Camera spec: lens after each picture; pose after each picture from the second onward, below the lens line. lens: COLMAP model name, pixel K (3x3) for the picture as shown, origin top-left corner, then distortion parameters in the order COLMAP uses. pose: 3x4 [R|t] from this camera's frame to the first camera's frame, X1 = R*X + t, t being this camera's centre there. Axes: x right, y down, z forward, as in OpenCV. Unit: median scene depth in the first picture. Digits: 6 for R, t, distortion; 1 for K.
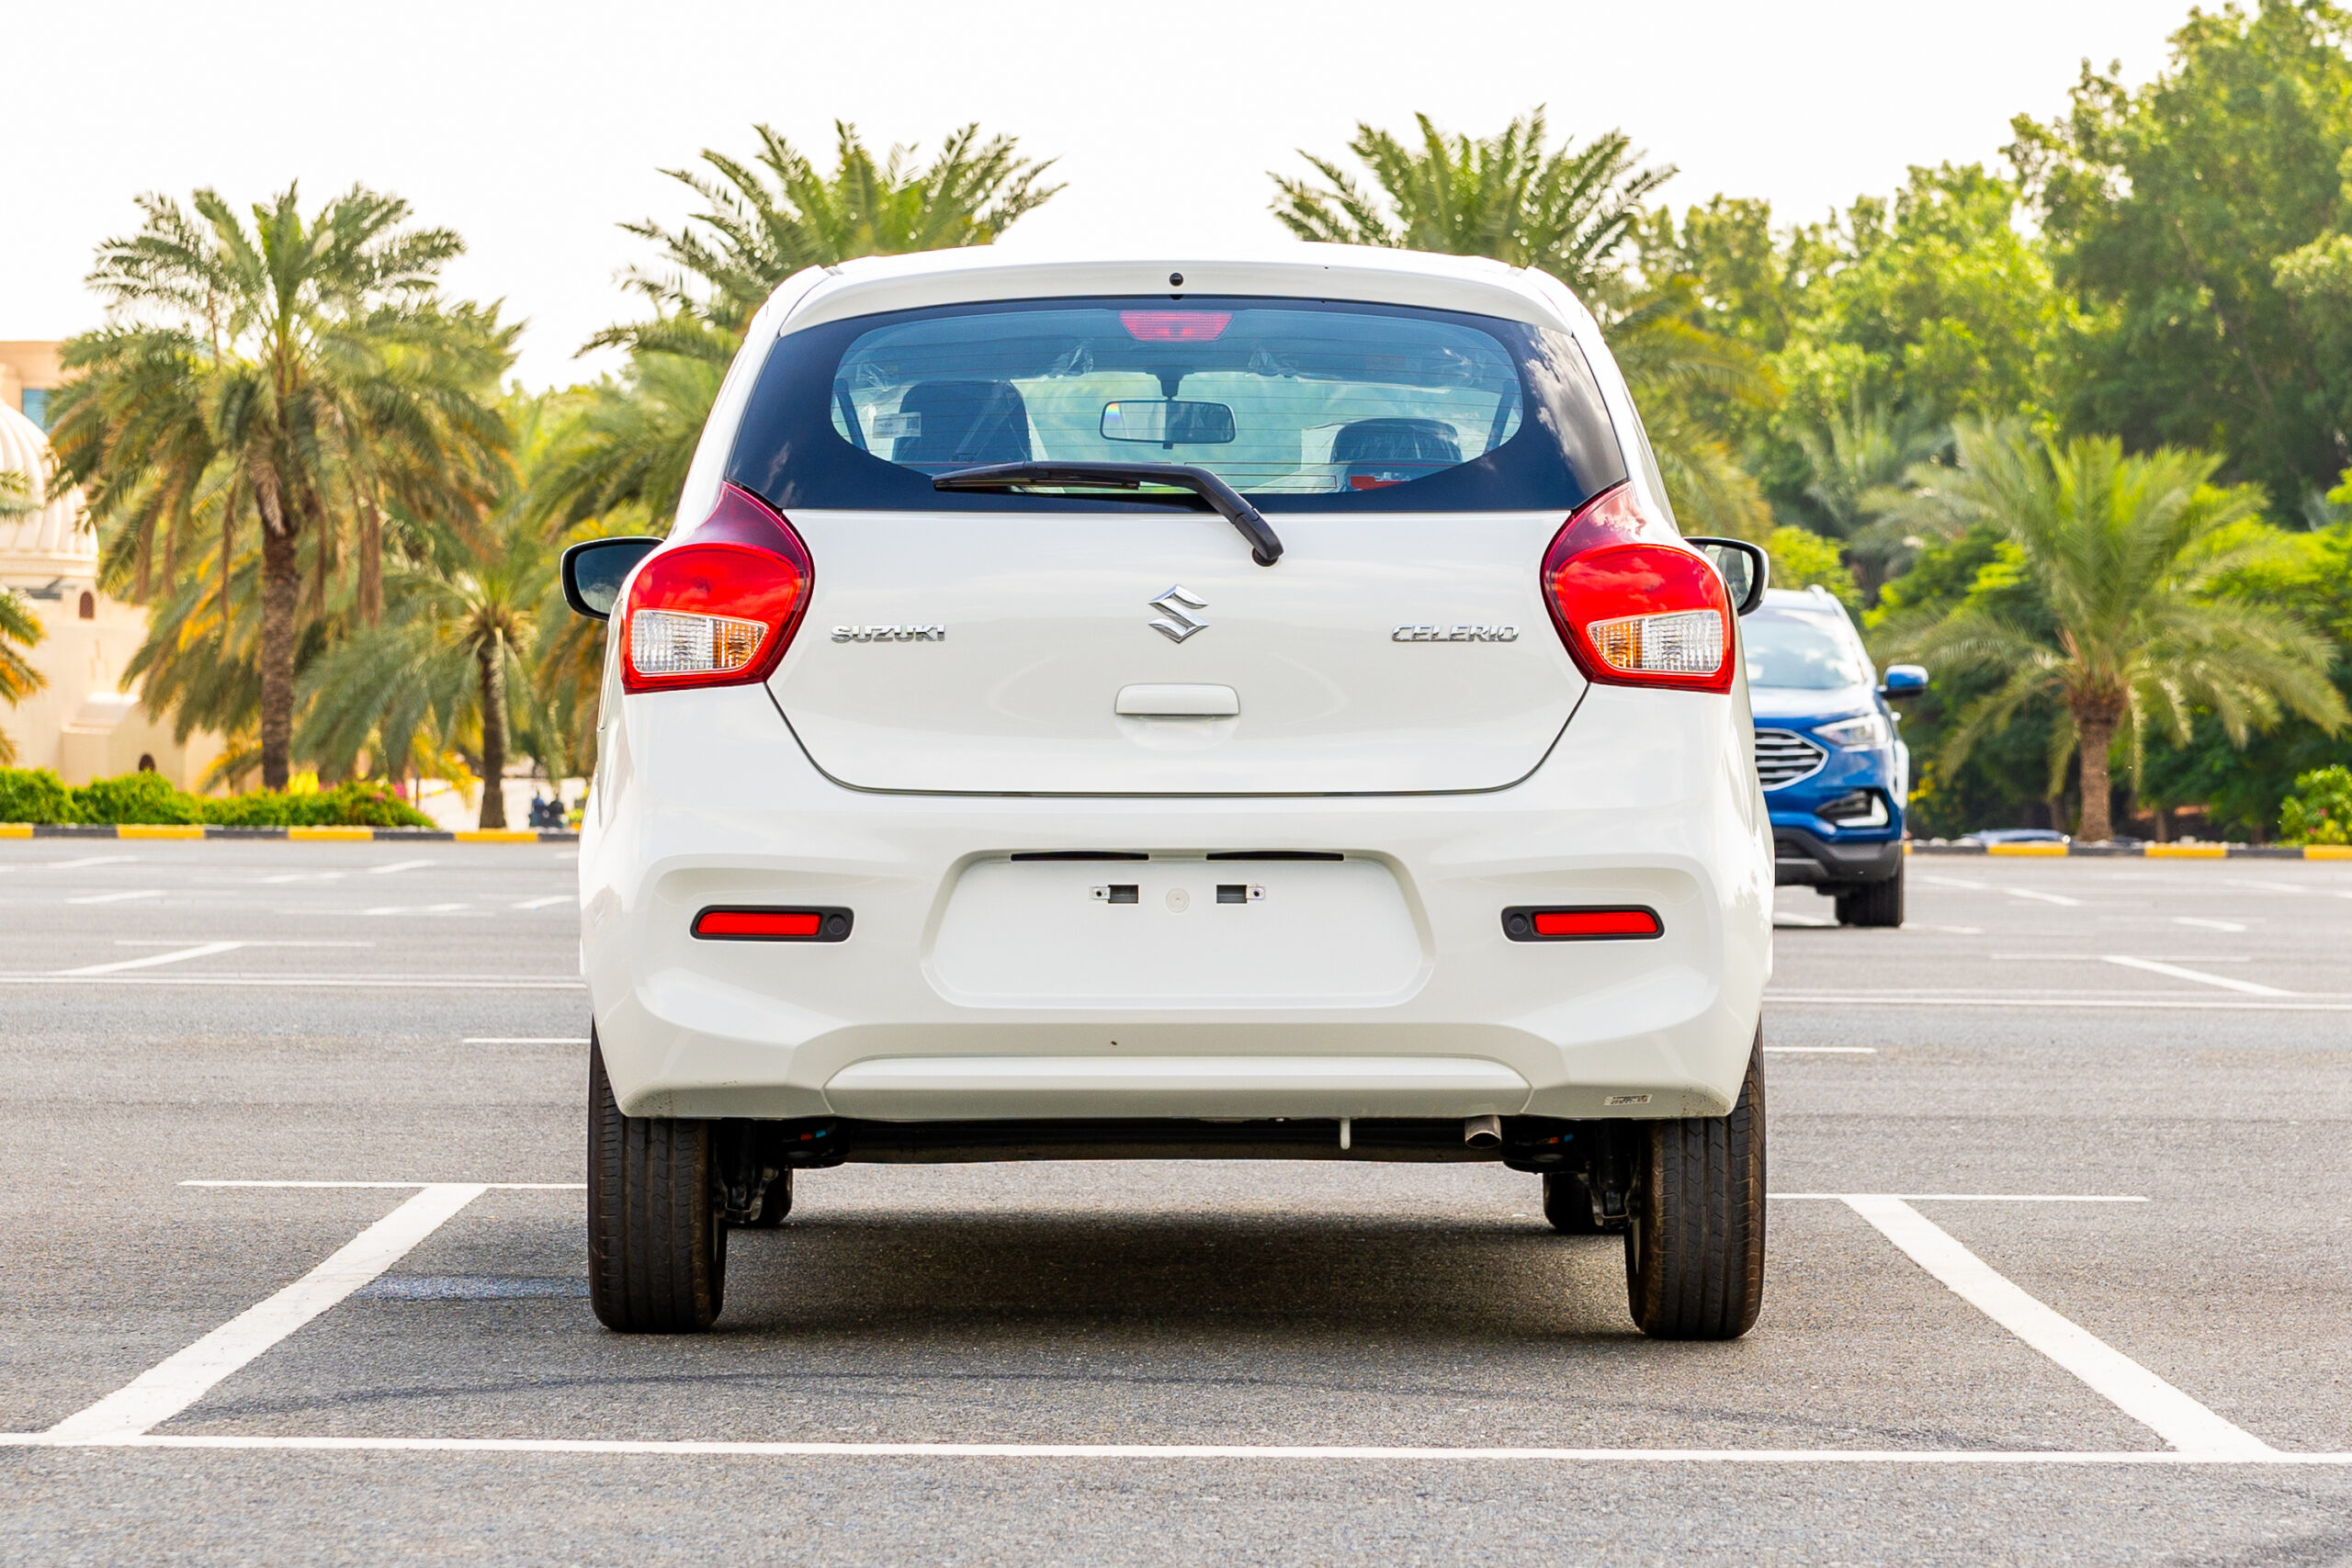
lens RADIAL K [[10183.1, 0, 1176.0], [0, 10183.1, 784.0], [0, 0, 1]] dist [-0.306957, 4.875208]
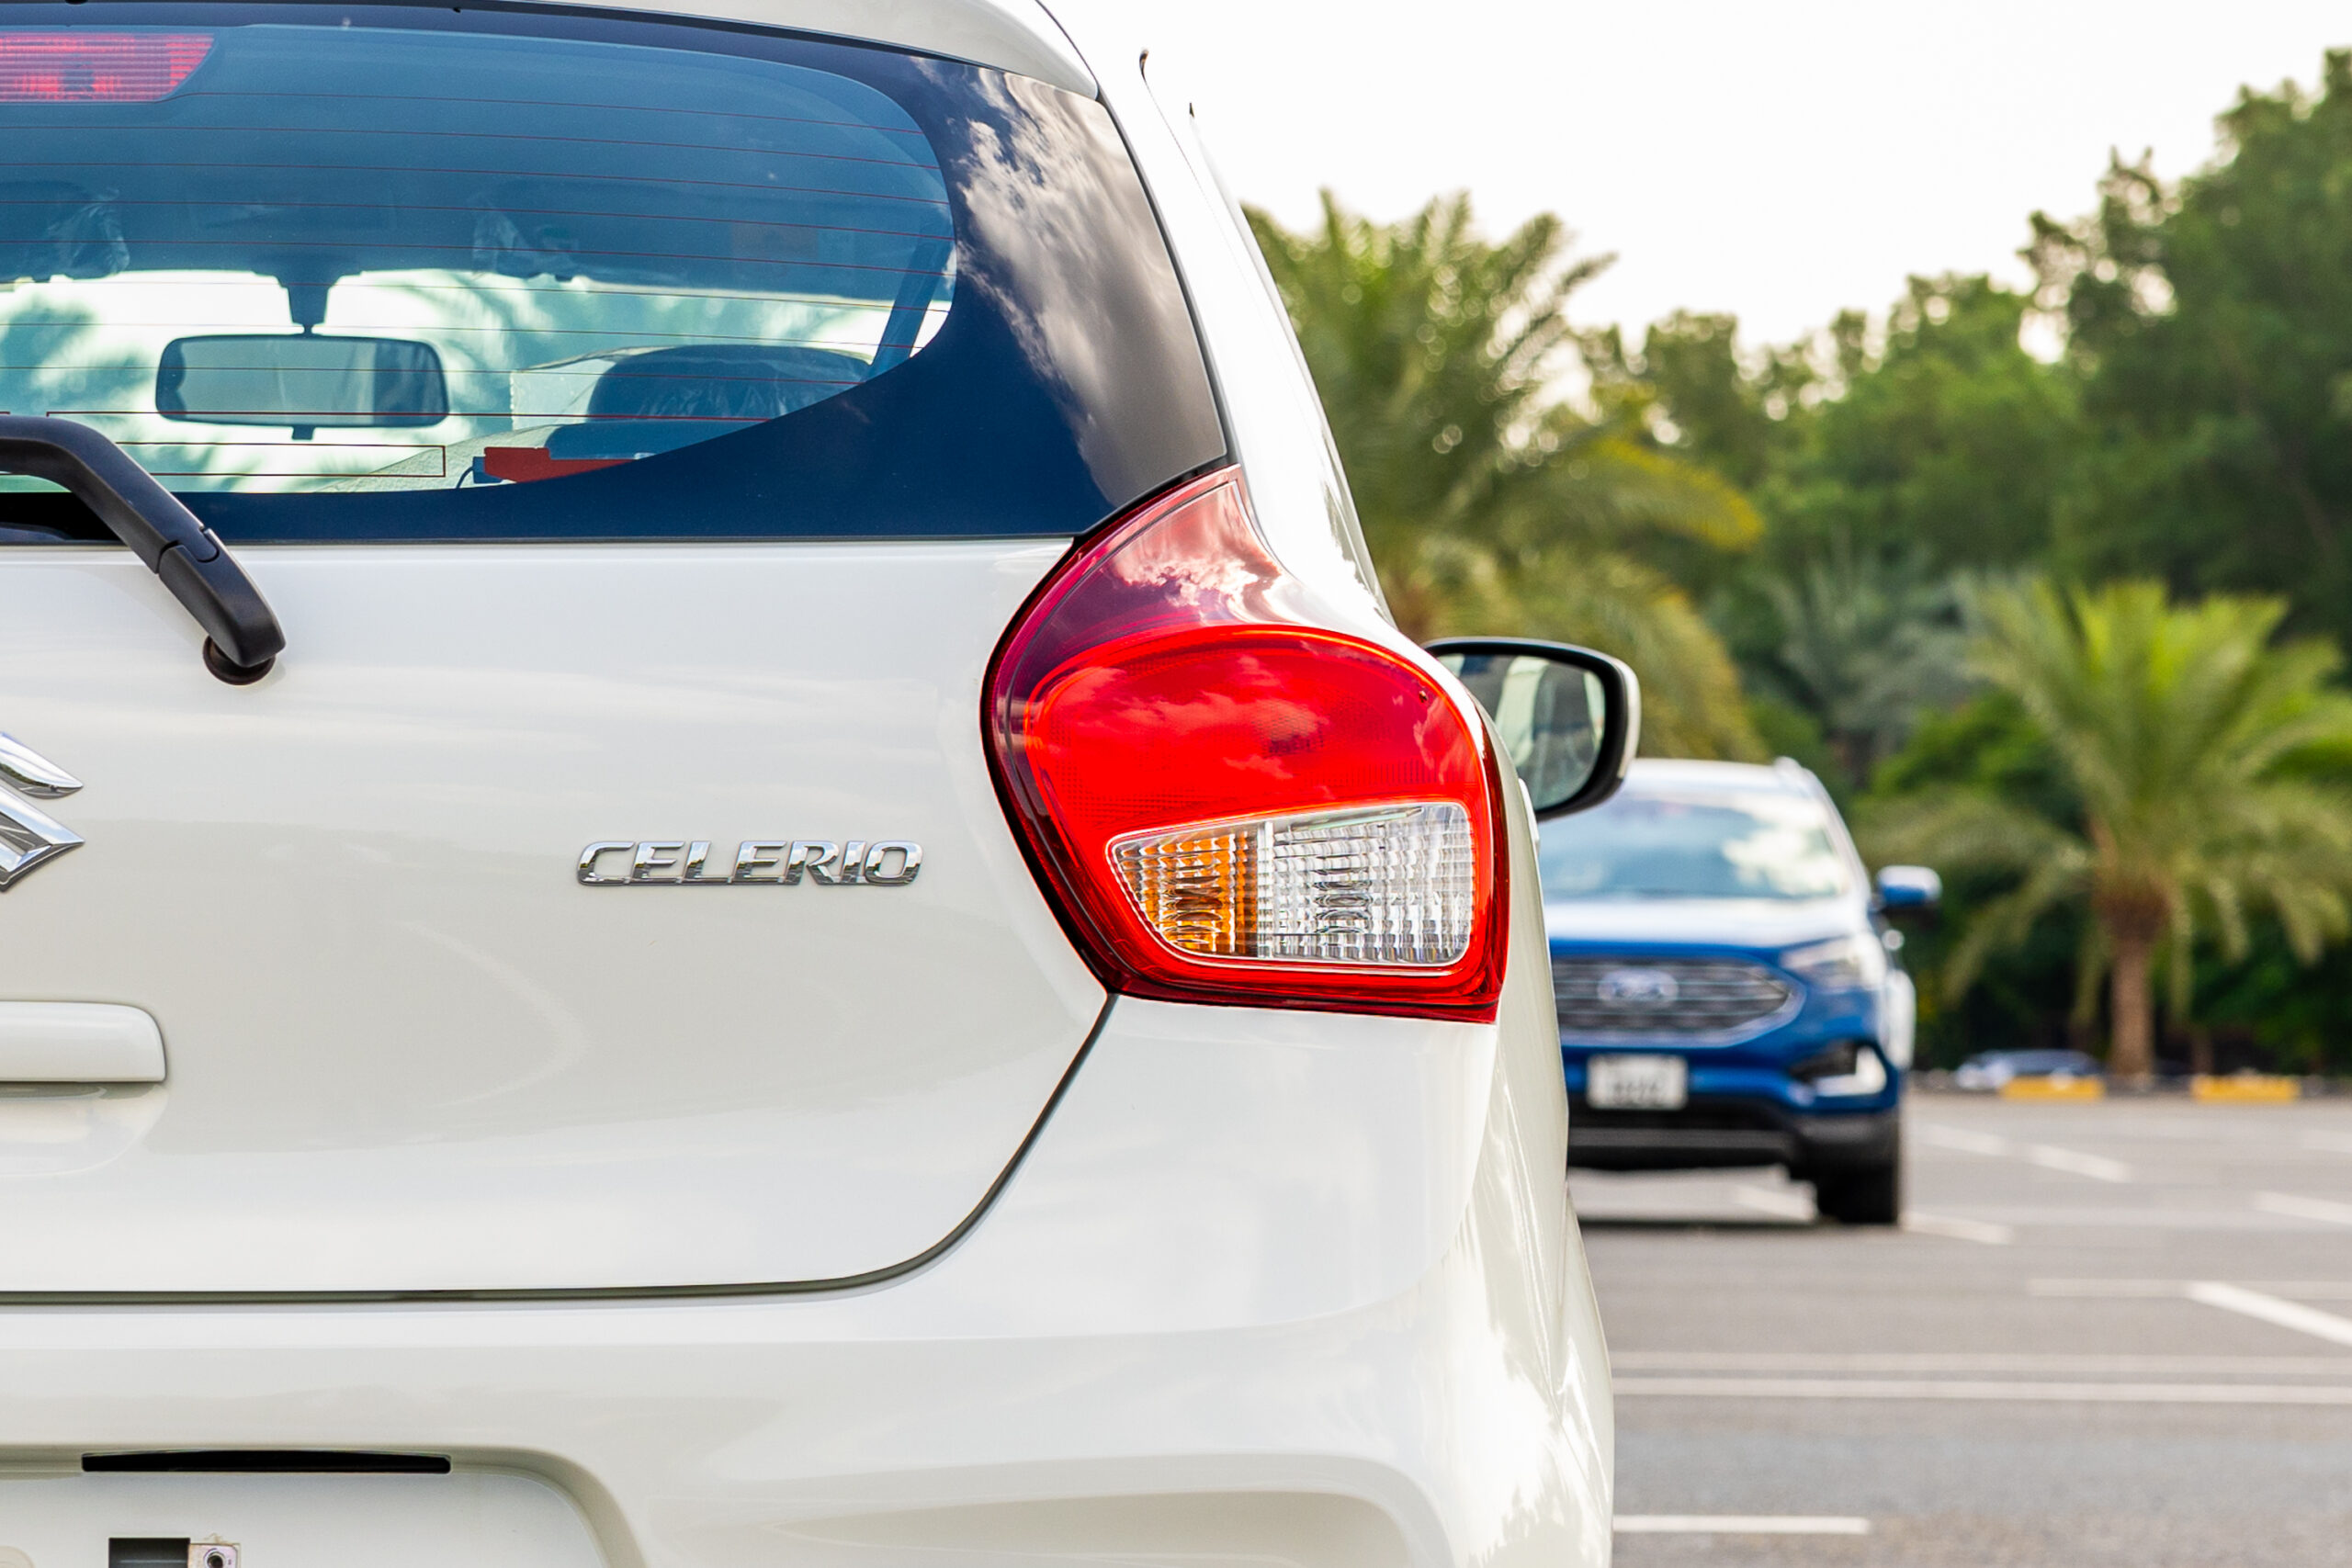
lens RADIAL K [[10183.1, 0, 1176.0], [0, 10183.1, 784.0], [0, 0, 1]] dist [-0.306957, 4.875208]
pose [[0.999999, -0.000125, 0.001111, 0.012830], [0.000145, 0.999833, -0.018256, -0.003277], [-0.001109, 0.018256, 0.999833, 0.188050]]
